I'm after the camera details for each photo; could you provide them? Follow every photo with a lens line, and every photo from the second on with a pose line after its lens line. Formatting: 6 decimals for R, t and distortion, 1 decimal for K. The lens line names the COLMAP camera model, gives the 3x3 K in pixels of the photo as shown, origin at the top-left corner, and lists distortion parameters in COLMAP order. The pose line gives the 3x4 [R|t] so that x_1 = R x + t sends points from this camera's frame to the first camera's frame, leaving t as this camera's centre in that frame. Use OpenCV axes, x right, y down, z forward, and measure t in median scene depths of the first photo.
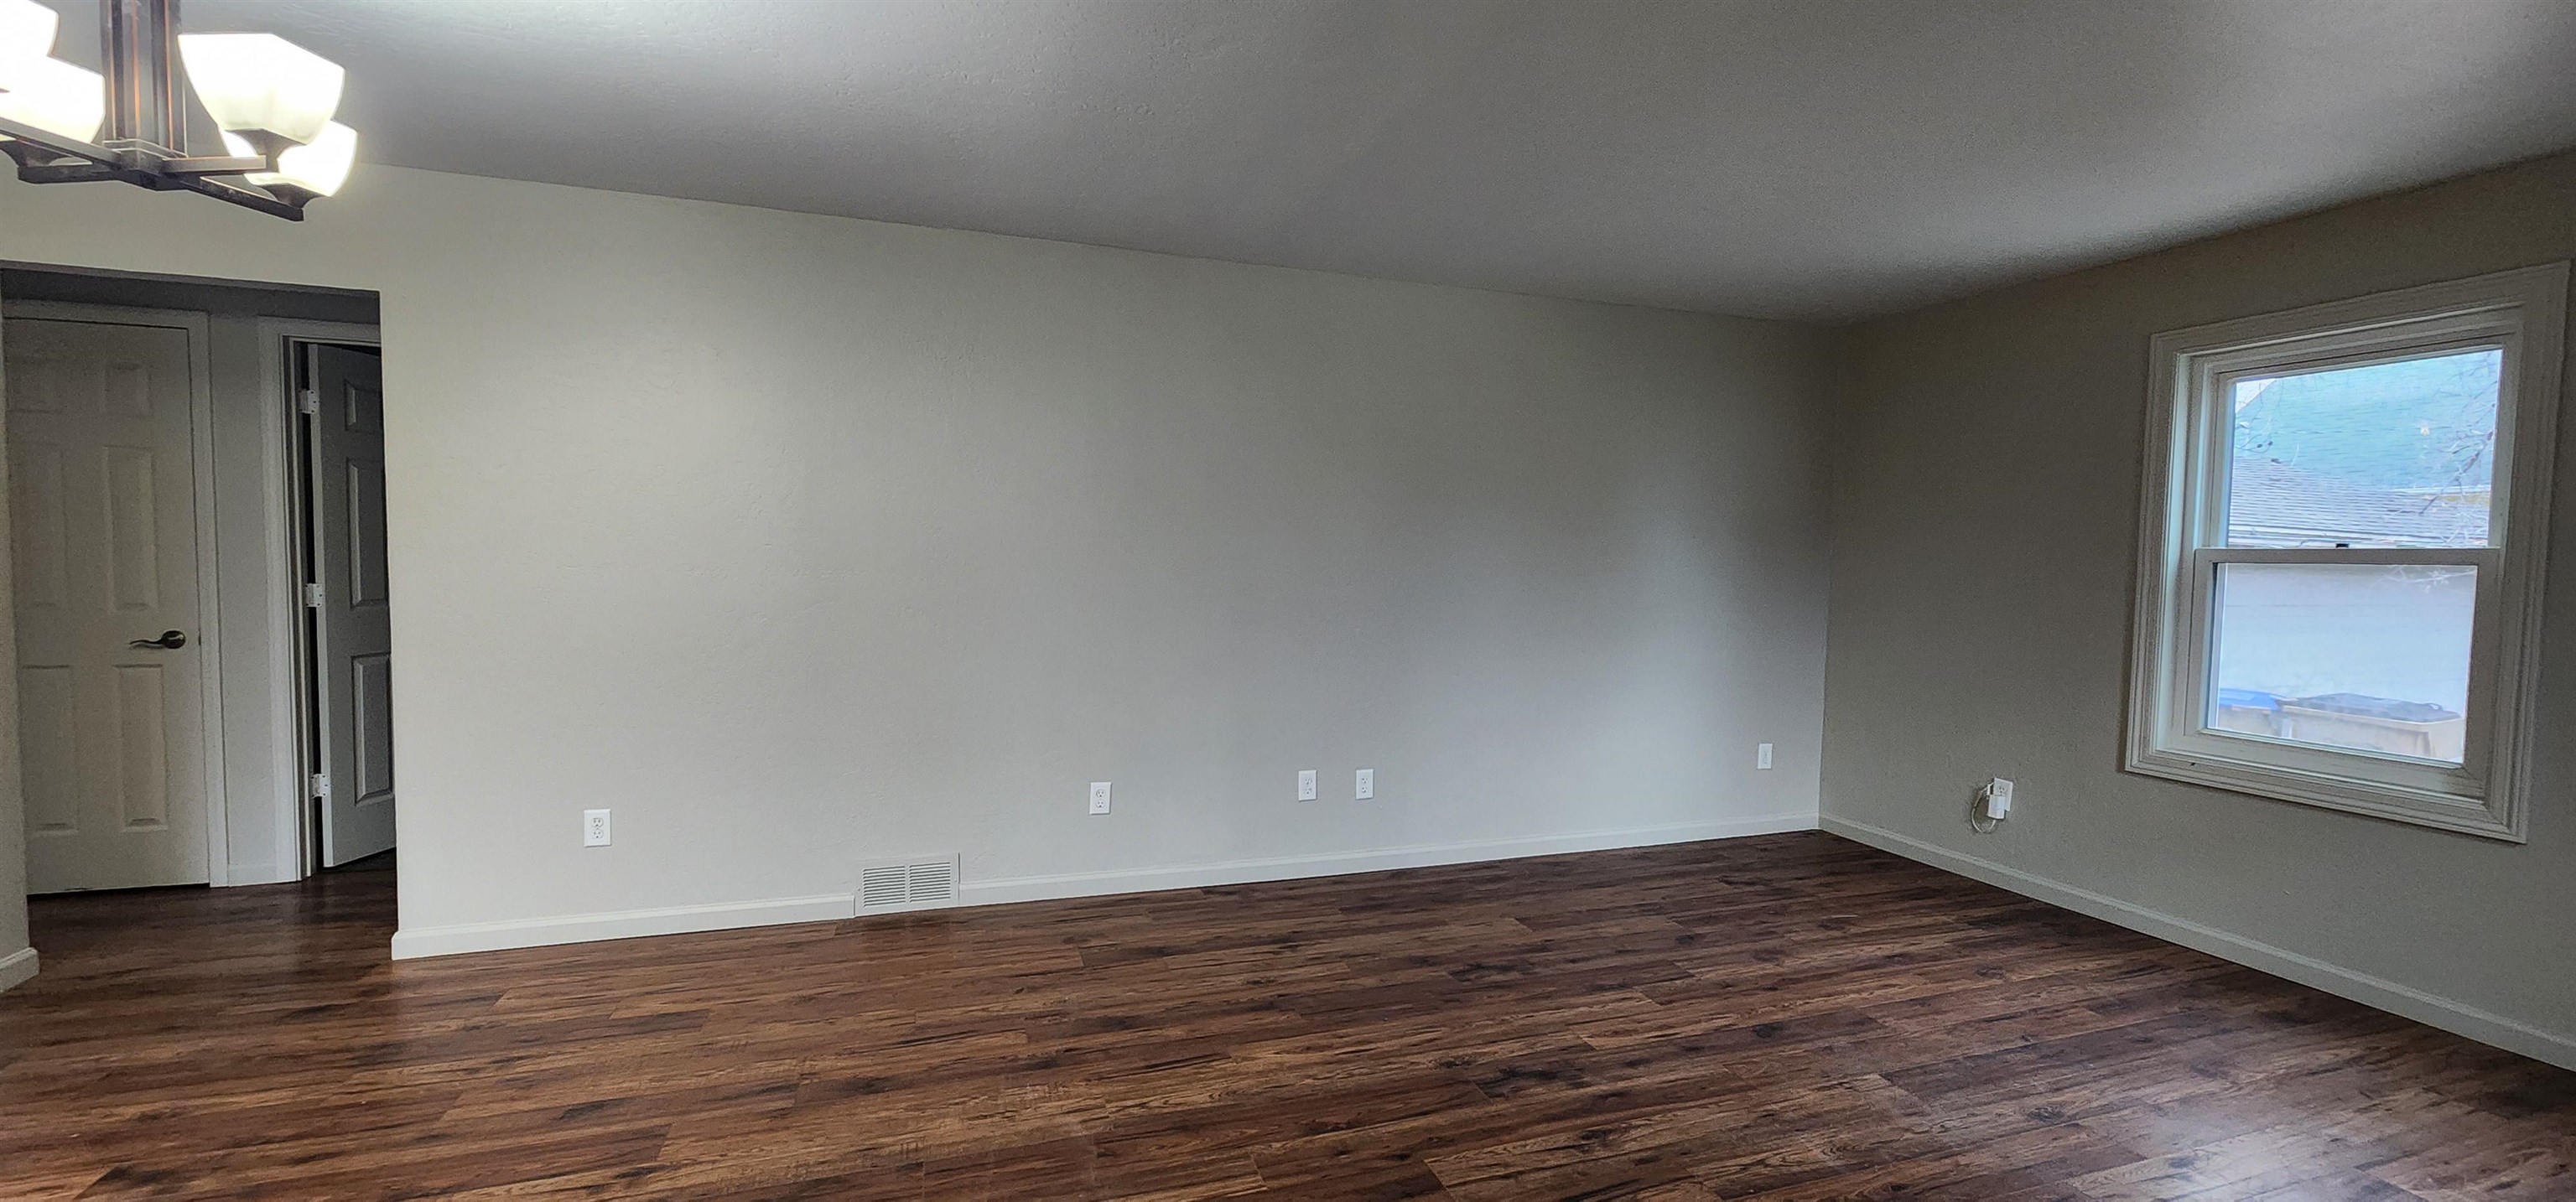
lens RADIAL K [[1045.3, 0, 1288.0], [0, 1045.3, 601.0], [0, 0, 1]] dist [-0.001459, -0.000376]
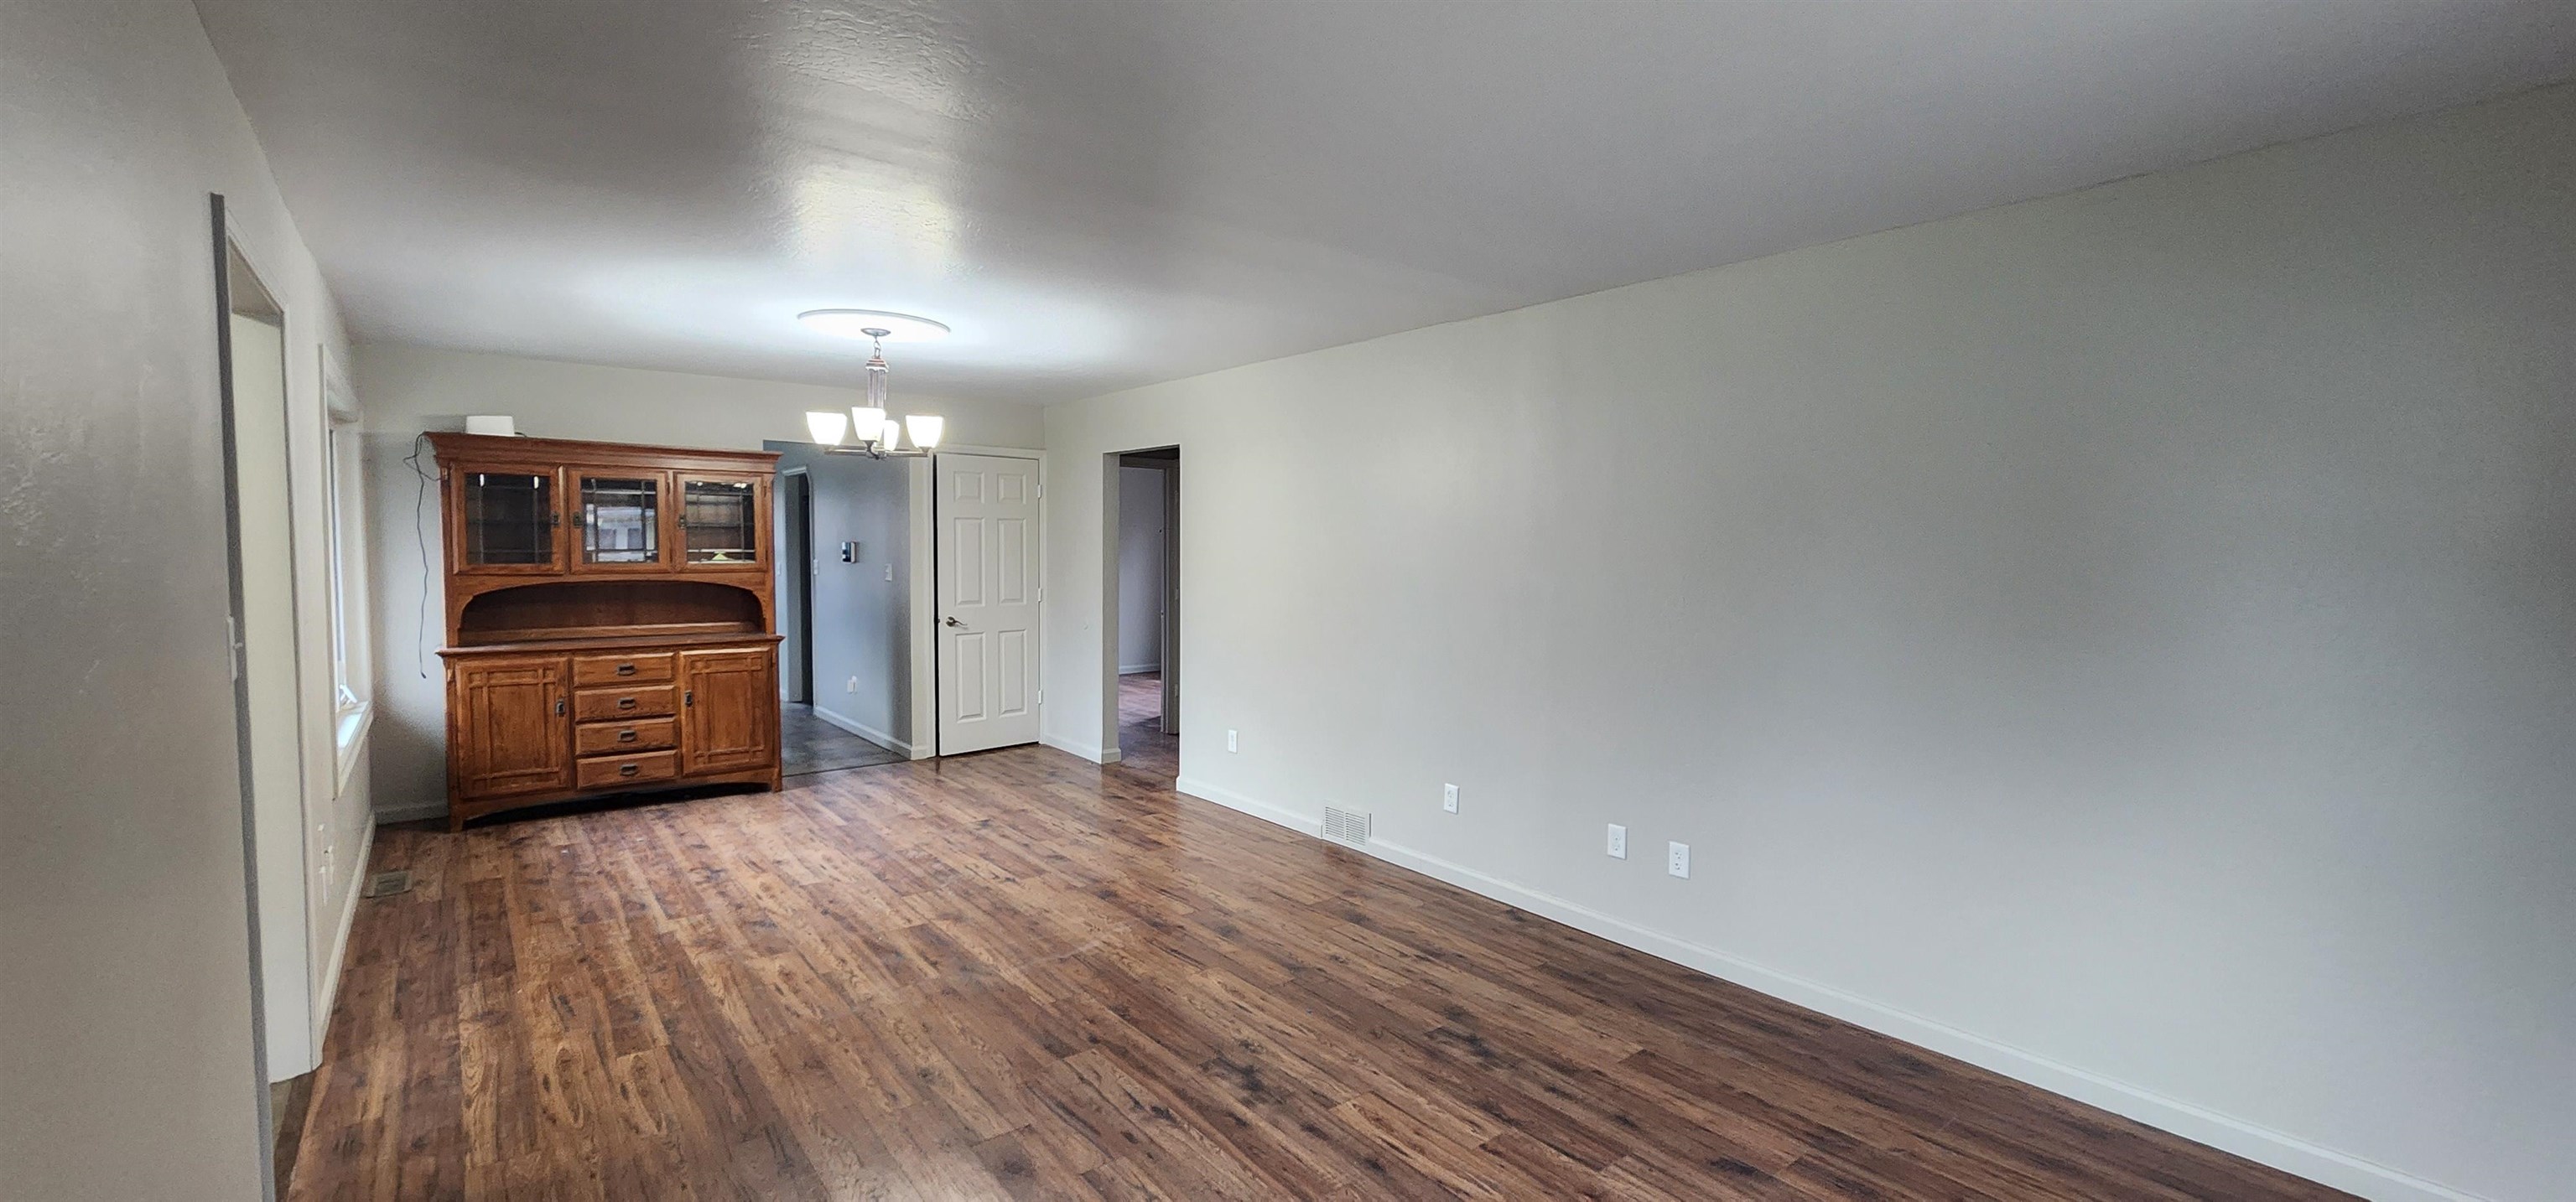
lens RADIAL K [[1045.3, 0, 1288.0], [0, 1045.3, 601.0], [0, 0, 1]] dist [-0.001459, -0.000376]
pose [[0.336806, 0.034876, -0.940928, 0.980572], [-0.046212, 0.998722, 0.020477, -0.050895], [0.940439, 0.036586, 0.337988, 0.514146]]
